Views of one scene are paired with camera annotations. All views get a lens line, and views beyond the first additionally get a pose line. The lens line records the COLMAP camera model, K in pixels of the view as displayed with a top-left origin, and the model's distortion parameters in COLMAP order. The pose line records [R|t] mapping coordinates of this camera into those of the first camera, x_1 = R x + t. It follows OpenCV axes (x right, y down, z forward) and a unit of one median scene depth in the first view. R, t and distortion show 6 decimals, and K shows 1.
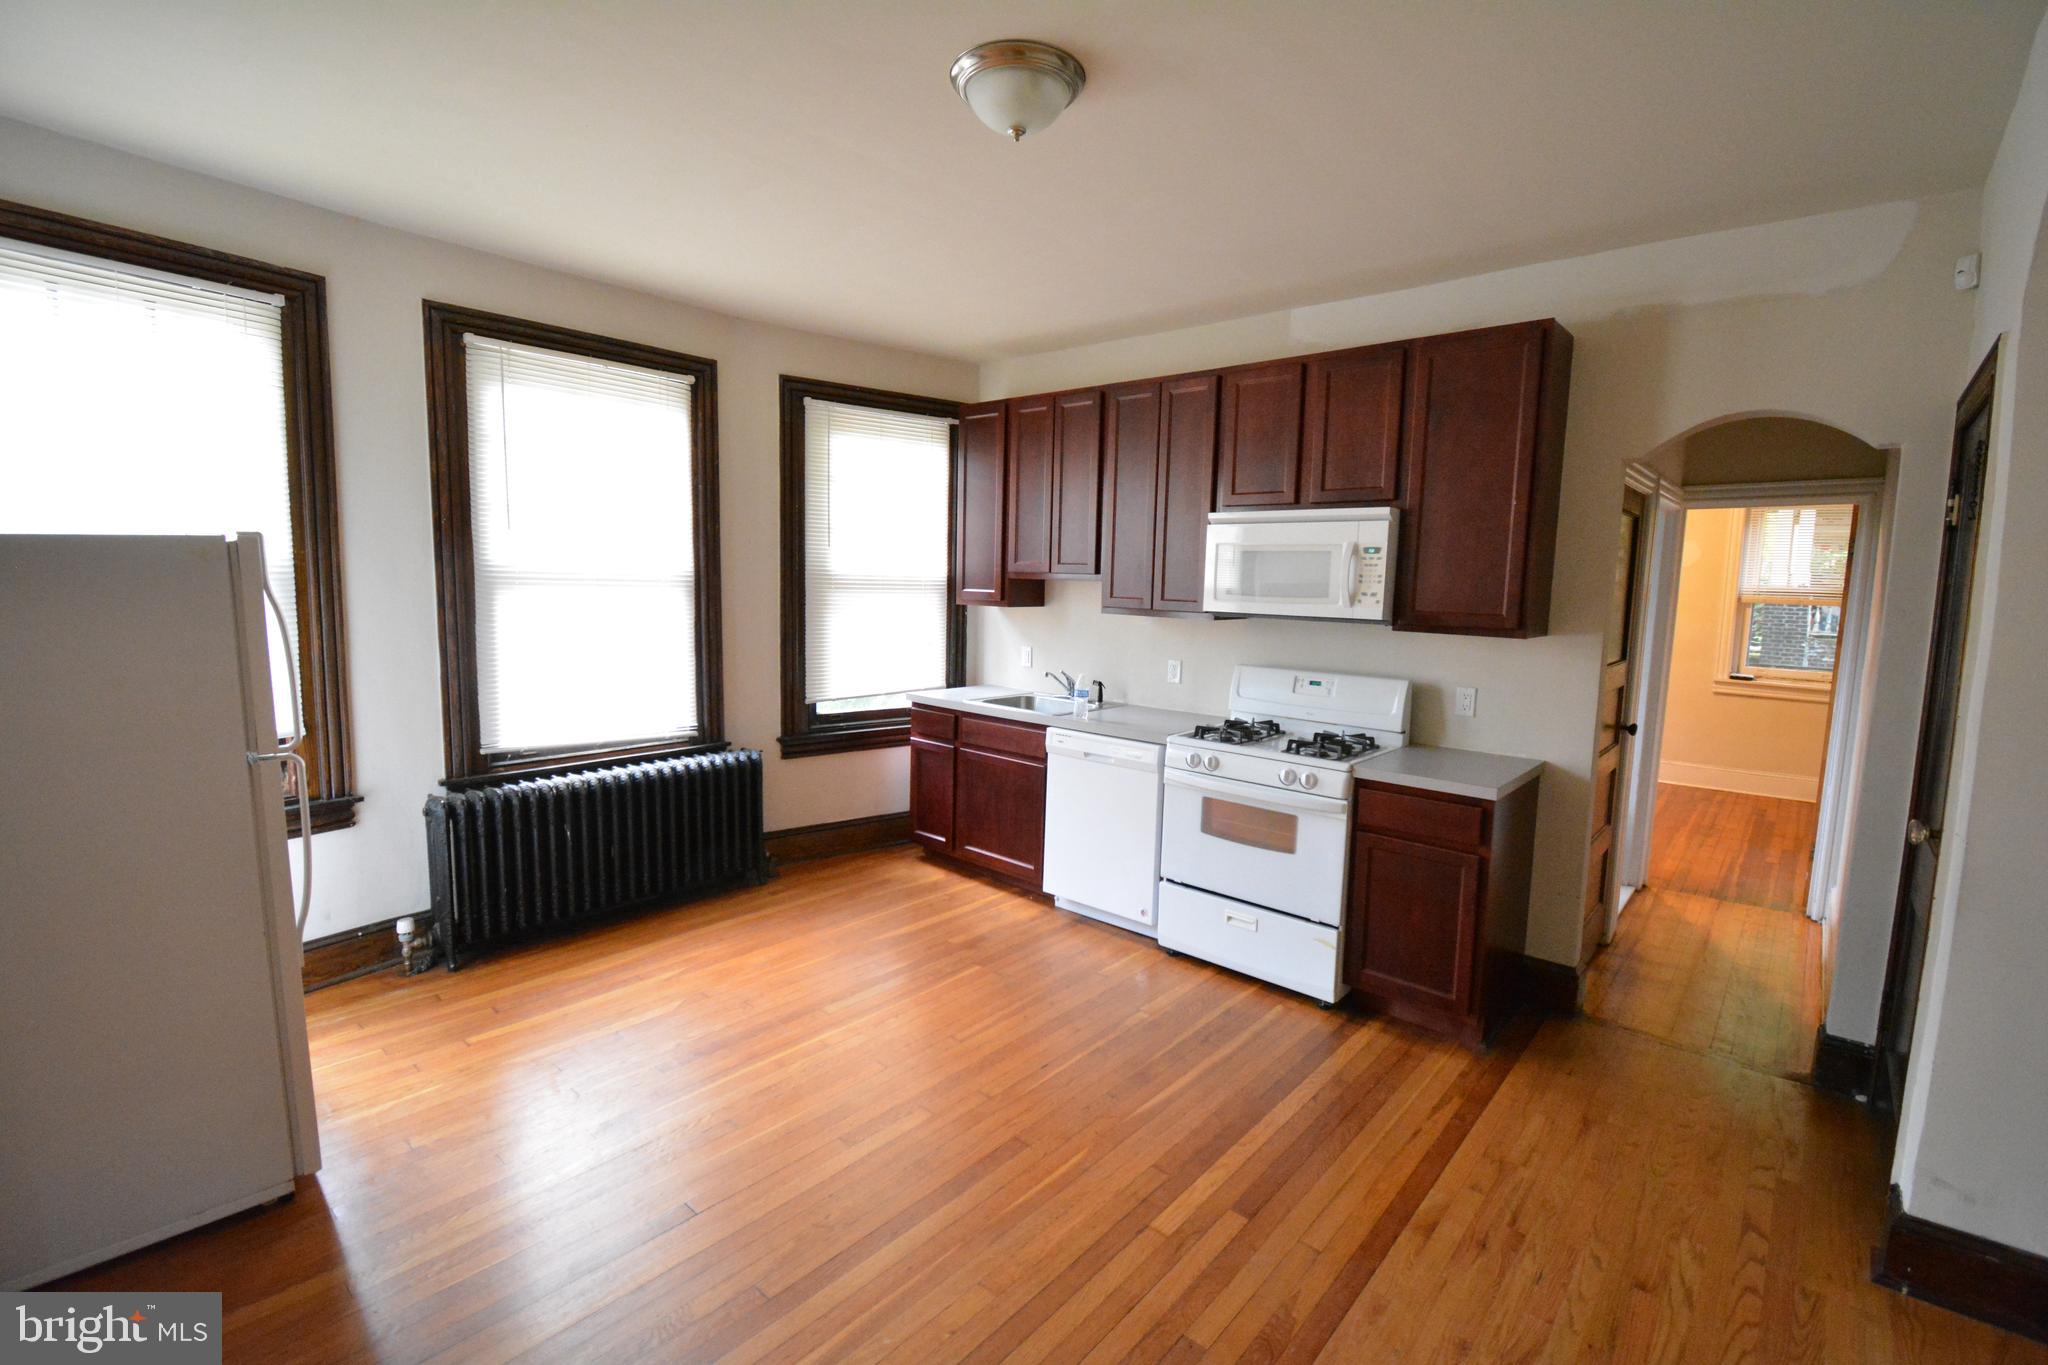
lens RADIAL K [[902.2, 0, 1025.6], [0, 902.2, 671.3], [0, 0, 1]] dist [0.021528, -0.027436]
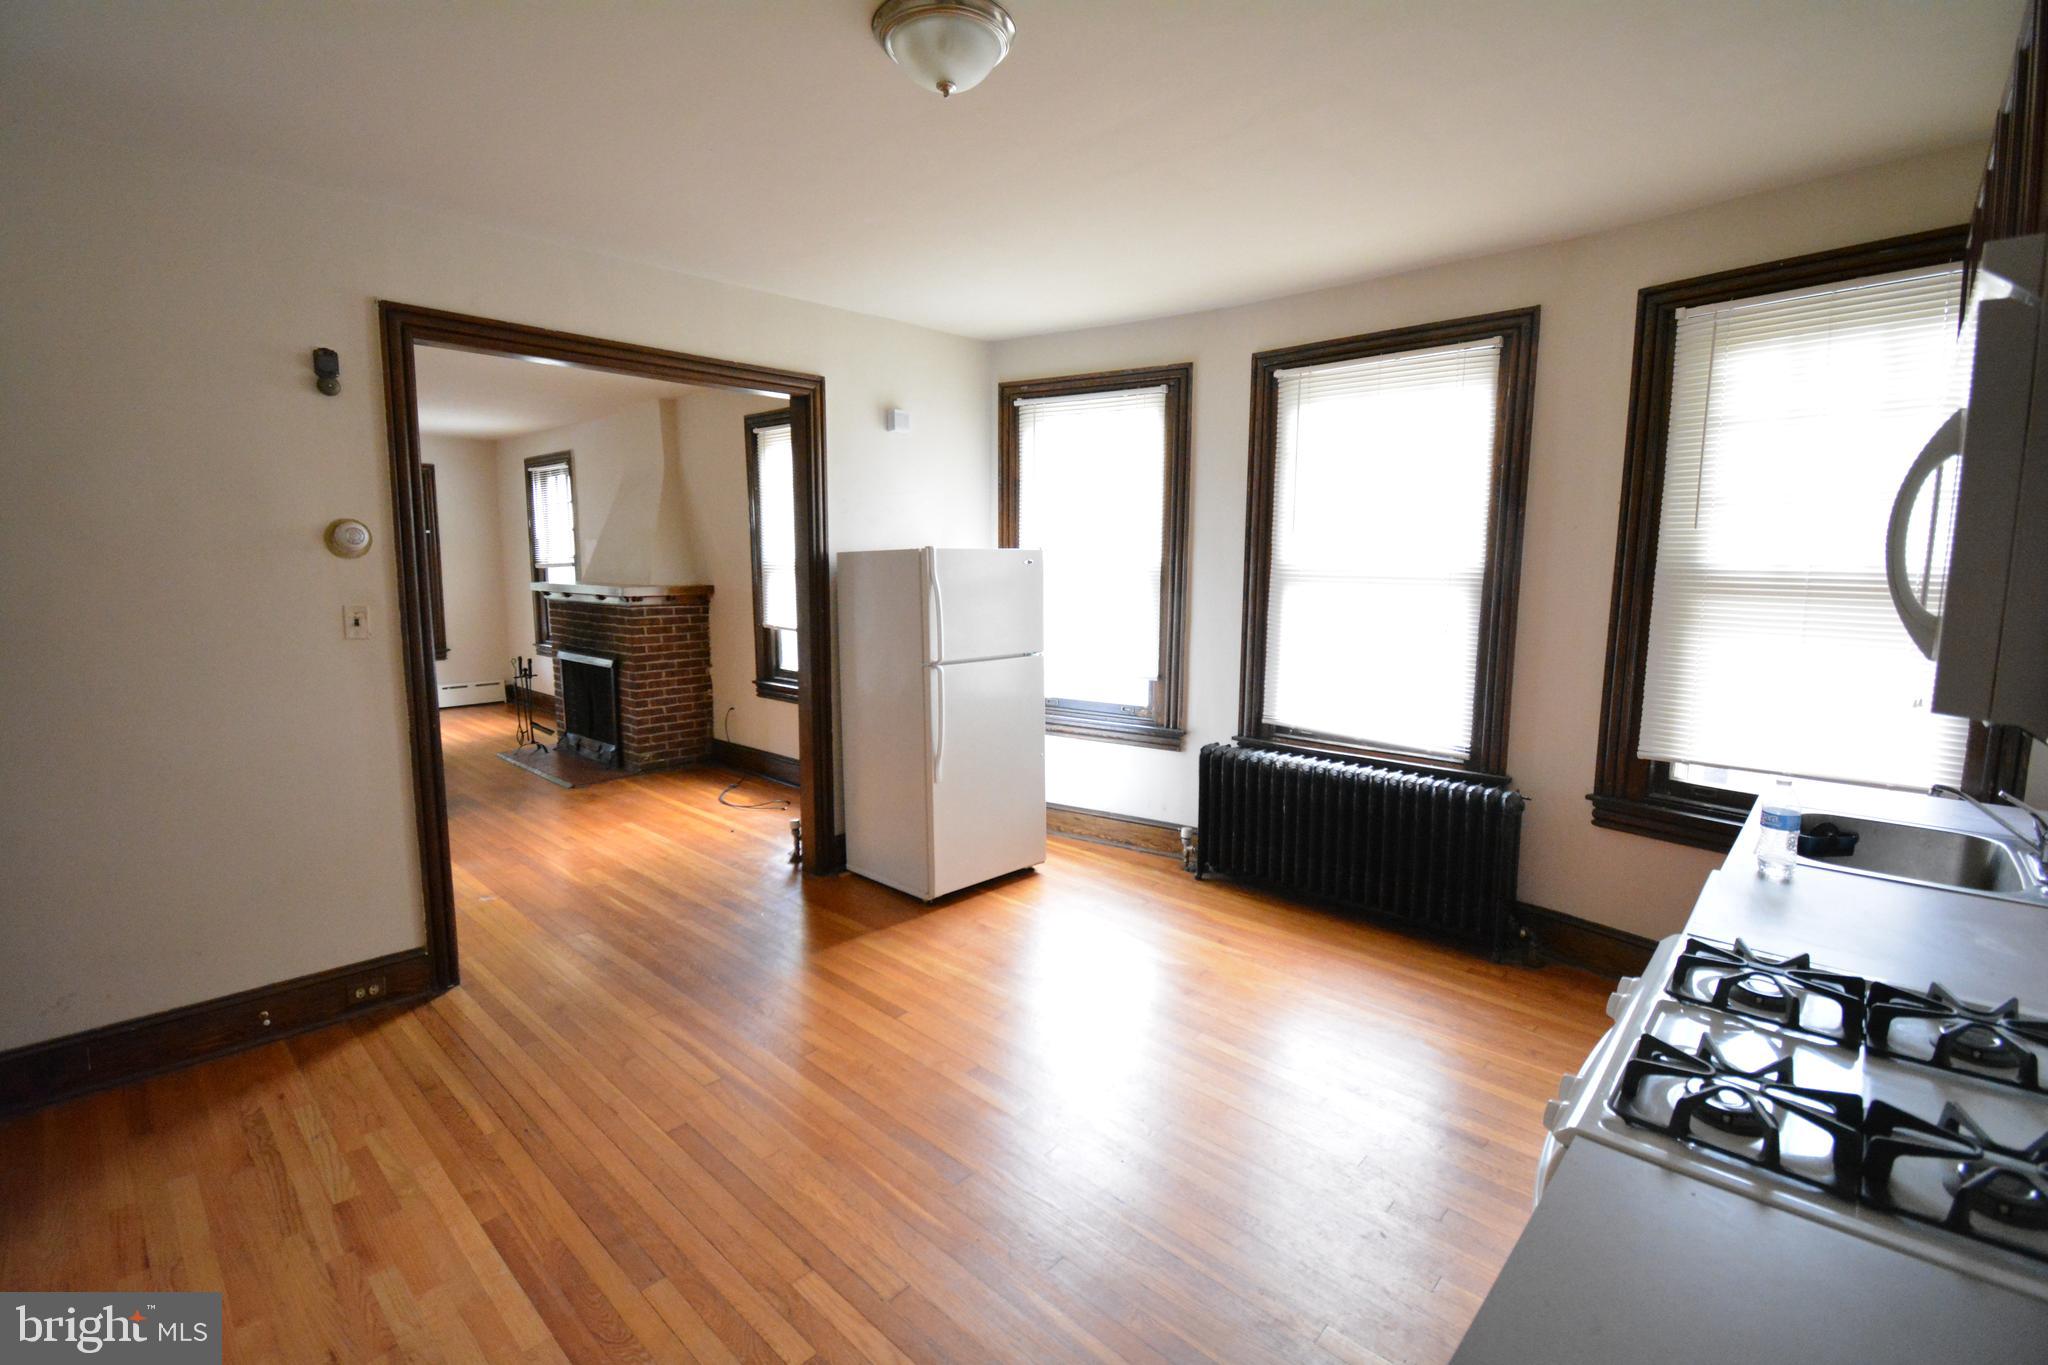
lens RADIAL K [[902.2, 0, 1025.6], [0, 902.2, 671.3], [0, 0, 1]] dist [0.021528, -0.027436]
pose [[-0.026202, 0.098383, -0.994804, 0.599960], [-0.112888, 0.988488, 0.100731, -0.061578], [0.993262, 0.114941, -0.014794, 0.709613]]
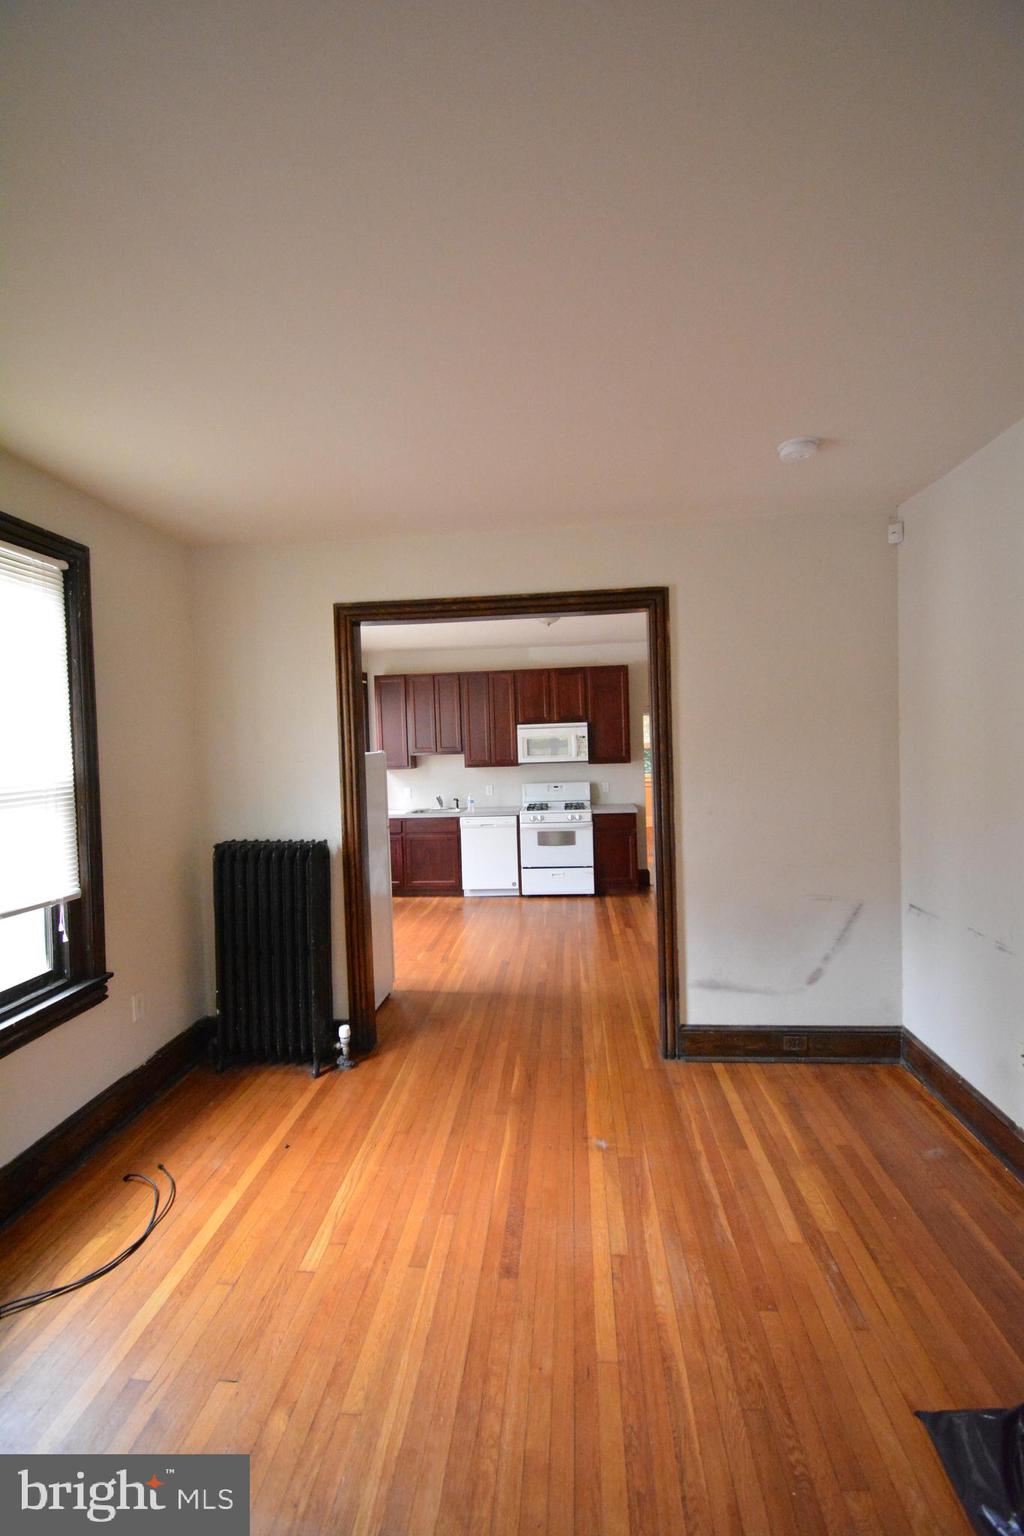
lens RADIAL K [[676.7, 0, 507.6], [0, 676.7, 765.2], [0, 0, 1]] dist [0.021528, -0.027436]
pose [[0.806508, -0.070242, 0.587036, -1.027119], [0.116769, 0.992284, -0.041693, 0.017228], [-0.579577, 0.102173, 0.808487, -0.573772]]
